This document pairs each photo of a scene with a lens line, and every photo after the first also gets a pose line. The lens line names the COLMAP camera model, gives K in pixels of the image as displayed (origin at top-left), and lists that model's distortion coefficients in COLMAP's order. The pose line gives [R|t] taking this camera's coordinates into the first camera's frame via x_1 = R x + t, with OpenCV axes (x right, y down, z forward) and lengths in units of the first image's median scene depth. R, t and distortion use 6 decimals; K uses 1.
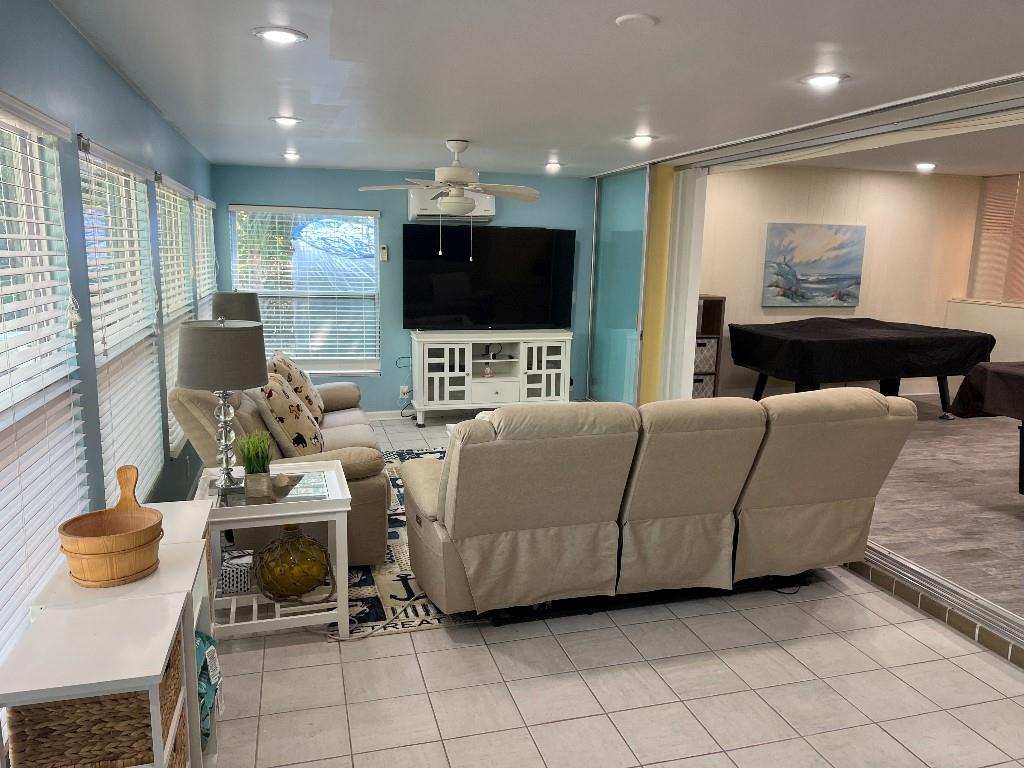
lens RADIAL K [[767.7, 0, 522.8], [0, 767.7, 378.8], [0, 0, 1]] dist [0.050567, -0.059589]
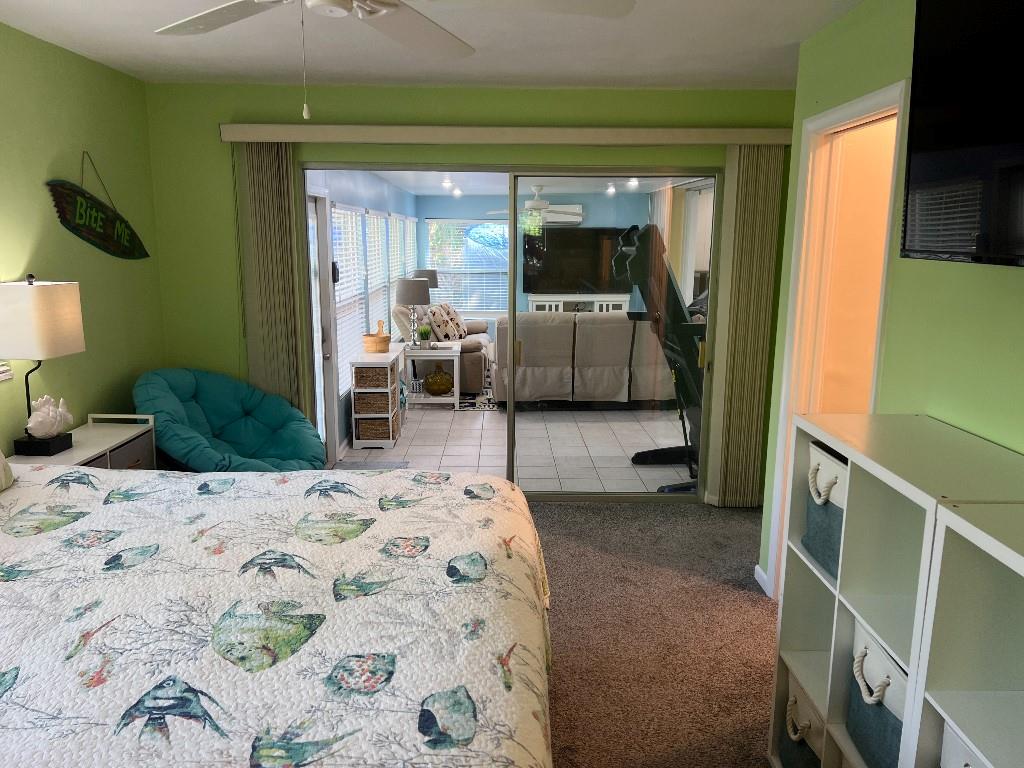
lens RADIAL K [[767.7, 0, 508.5], [0, 767.7, 388.5], [0, 0, 1]] dist [0.050567, -0.059589]
pose [[0.963078, 0.037240, -0.266634, 0.451609], [-0.028935, 0.998968, 0.035008, 0.144395], [0.267662, -0.026001, 0.963162, -1.019712]]
